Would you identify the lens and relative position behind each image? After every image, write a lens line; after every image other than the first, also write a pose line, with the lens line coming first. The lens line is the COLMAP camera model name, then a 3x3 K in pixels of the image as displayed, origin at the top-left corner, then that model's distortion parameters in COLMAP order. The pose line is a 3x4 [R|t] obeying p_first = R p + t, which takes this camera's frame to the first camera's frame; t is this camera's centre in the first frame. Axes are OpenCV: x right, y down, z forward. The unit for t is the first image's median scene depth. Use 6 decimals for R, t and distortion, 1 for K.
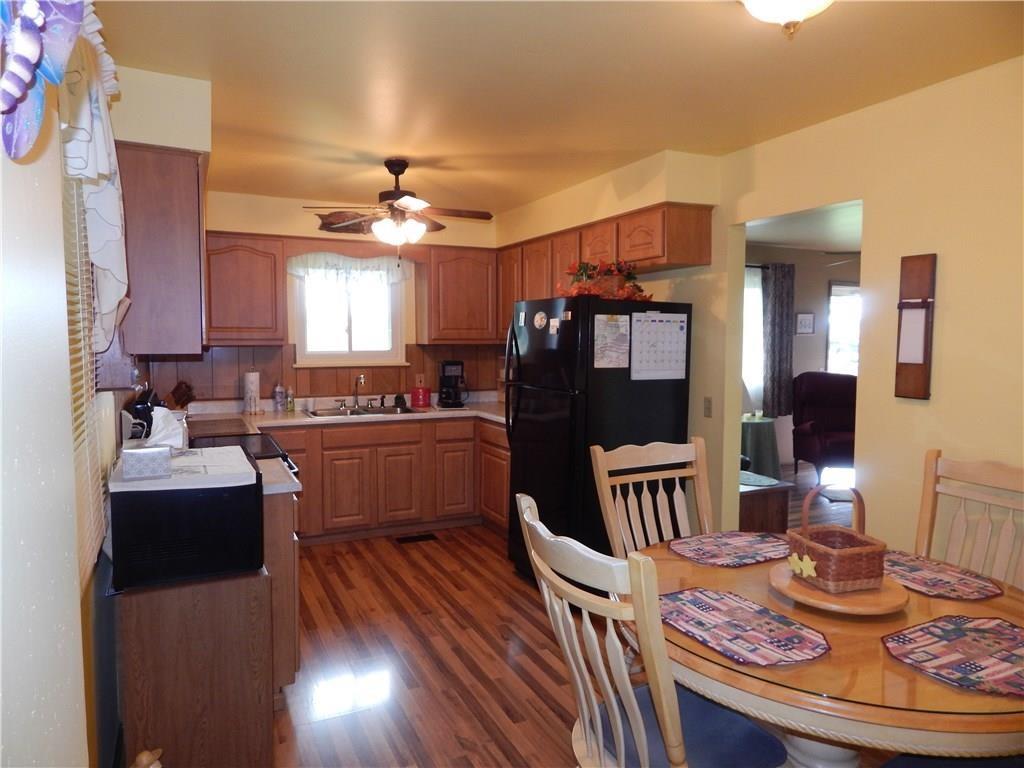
lens RADIAL K [[676.8, 0, 507.9], [0, 676.8, 382.1], [0, 0, 1]] dist [0.001580, -0.003194]
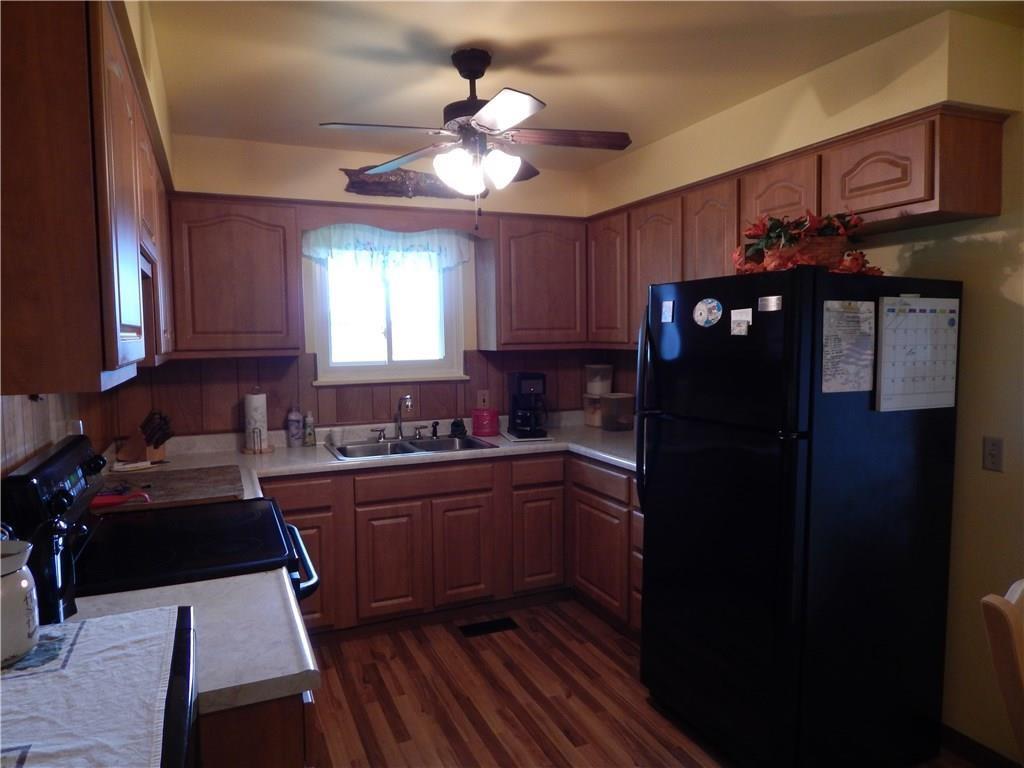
lens RADIAL K [[676.8, 0, 507.9], [0, 676.8, 382.1], [0, 0, 1]] dist [0.001580, -0.003194]
pose [[0.999210, -0.012062, -0.037869, -0.087161], [0.012111, 0.999926, 0.001078, -0.025244], [0.037853, -0.001535, 0.999282, 0.304040]]
